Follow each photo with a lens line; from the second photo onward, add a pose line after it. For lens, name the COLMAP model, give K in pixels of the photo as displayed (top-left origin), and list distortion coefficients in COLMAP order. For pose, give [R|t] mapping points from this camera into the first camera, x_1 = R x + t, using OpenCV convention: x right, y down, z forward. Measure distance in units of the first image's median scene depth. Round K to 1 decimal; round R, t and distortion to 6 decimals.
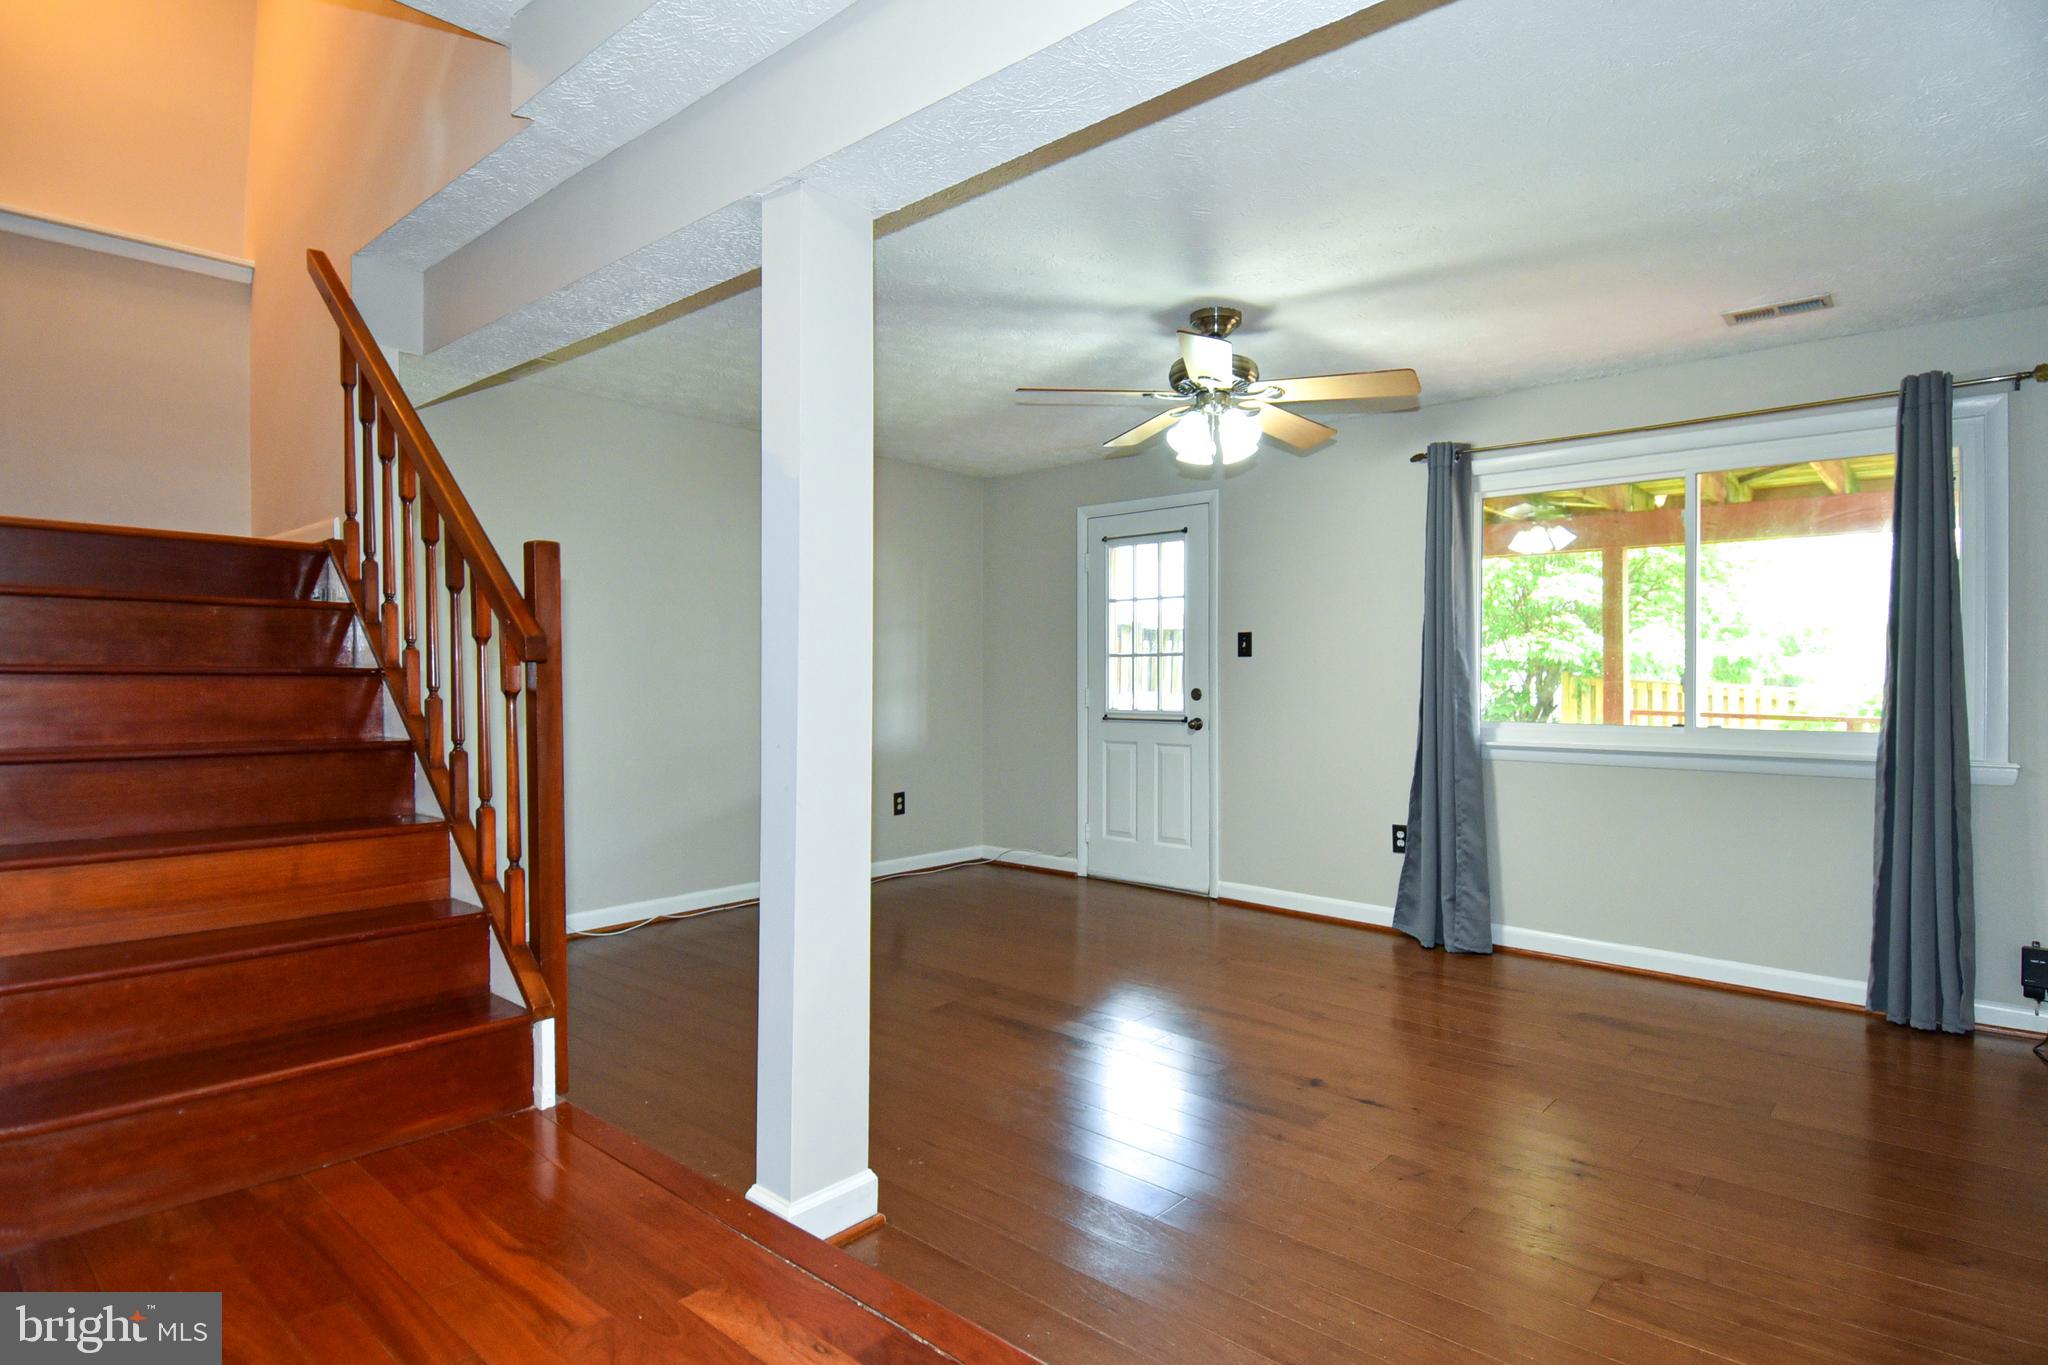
lens RADIAL K [[1105.5, 0, 1135.9], [0, 1105.5, 673.9], [0, 0, 1]] dist [0.066167, -0.063265]
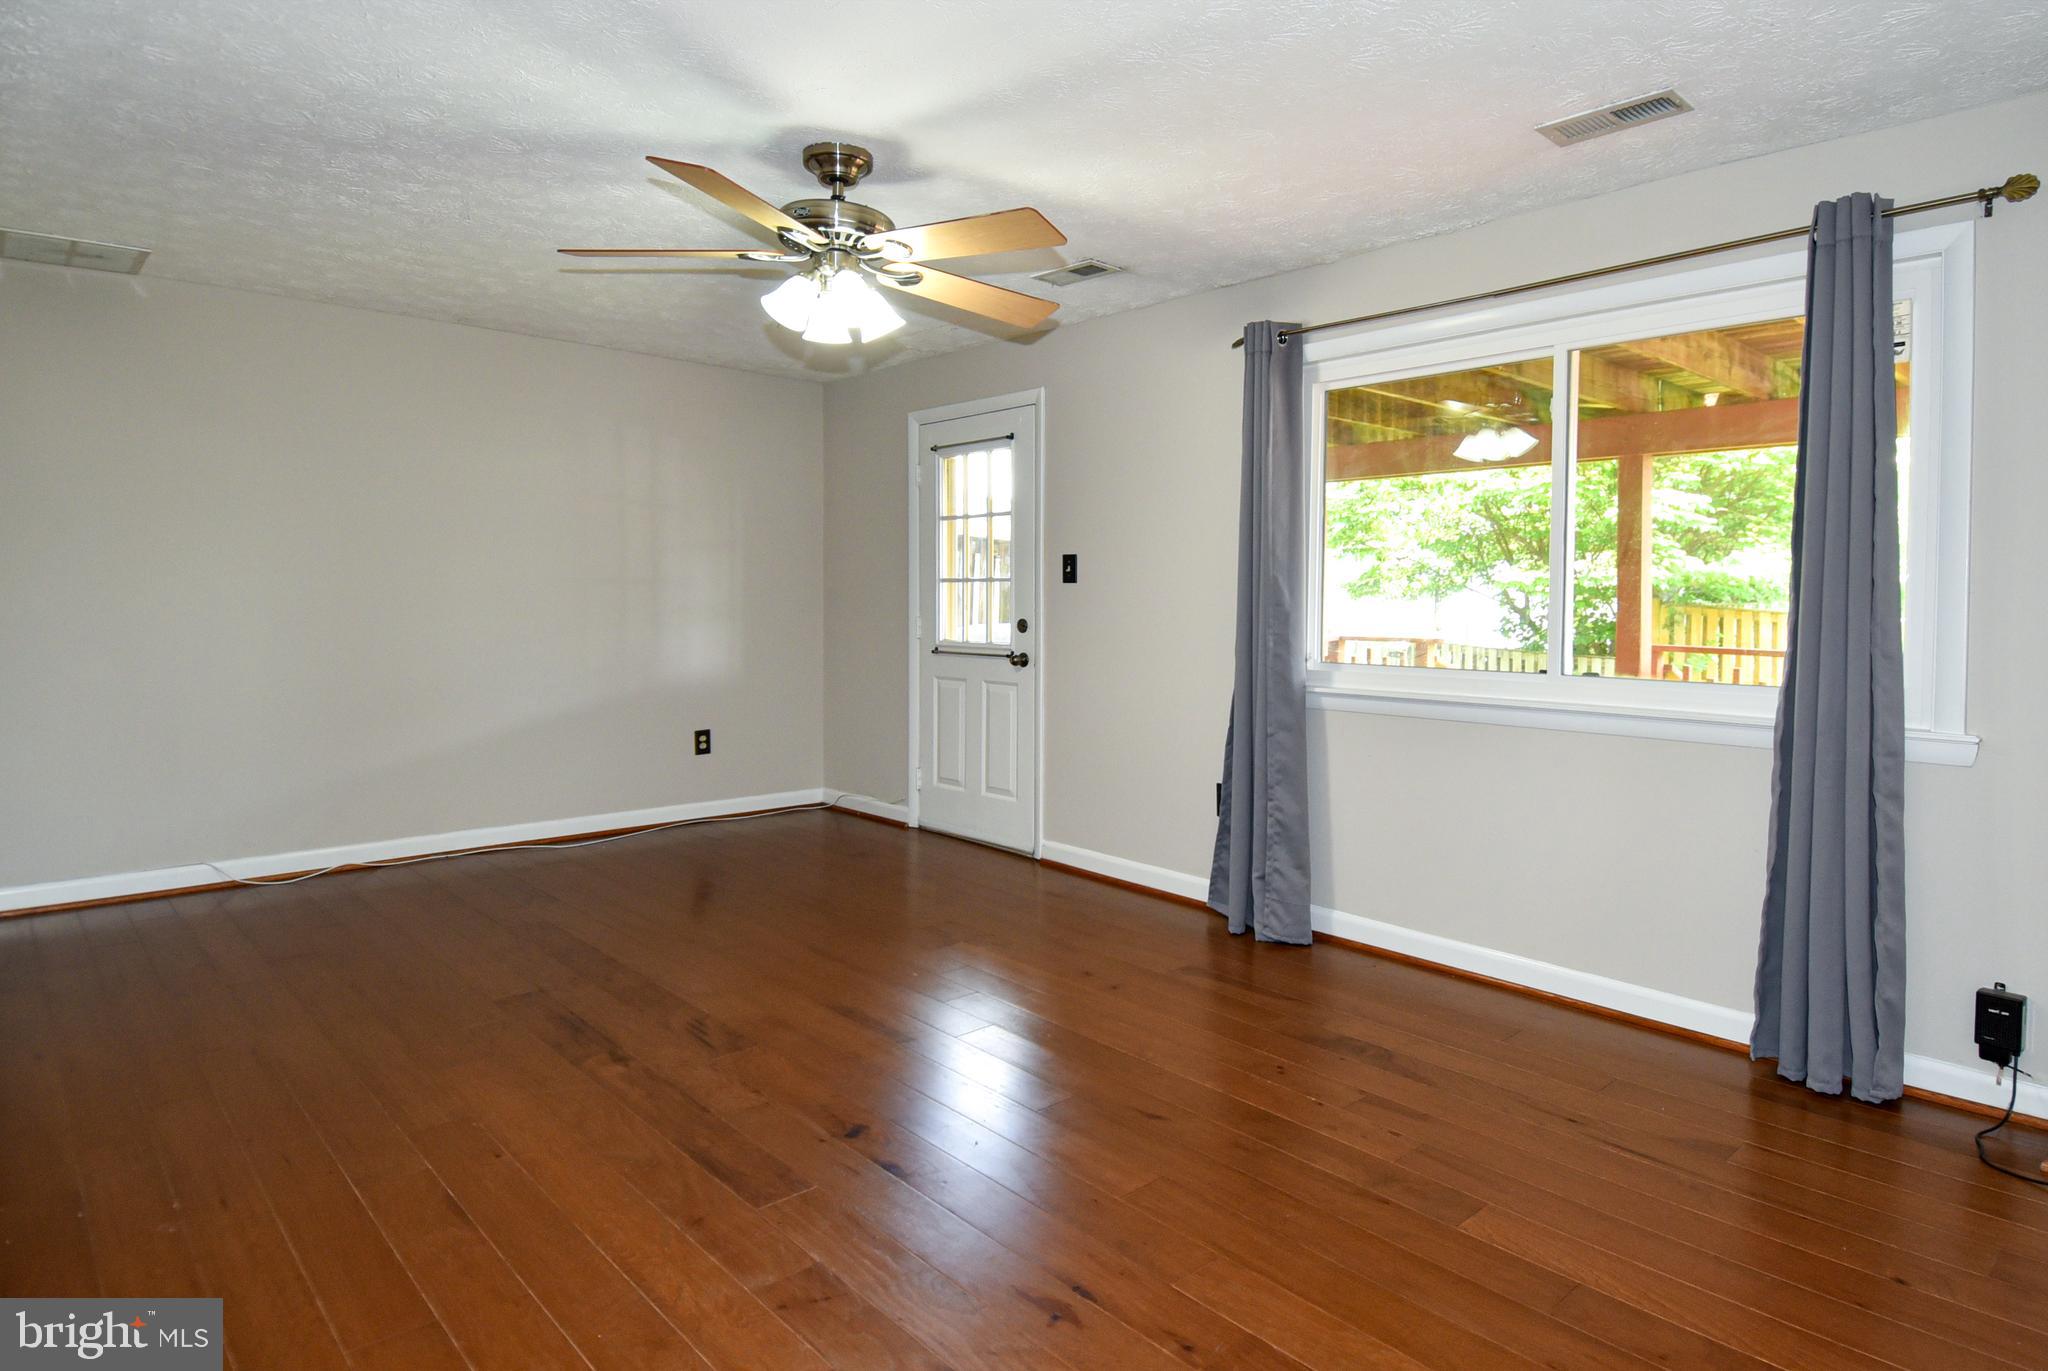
lens RADIAL K [[1113.5, 0, 1091.2], [0, 1113.5, 633.1], [0, 0, 1]] dist [0.036568, -0.025099]
pose [[0.989084, 0.010700, -0.146966, 0.262381], [-0.005937, 0.999444, 0.032812, -0.005236], [0.147235, -0.031582, 0.988597, 0.157266]]
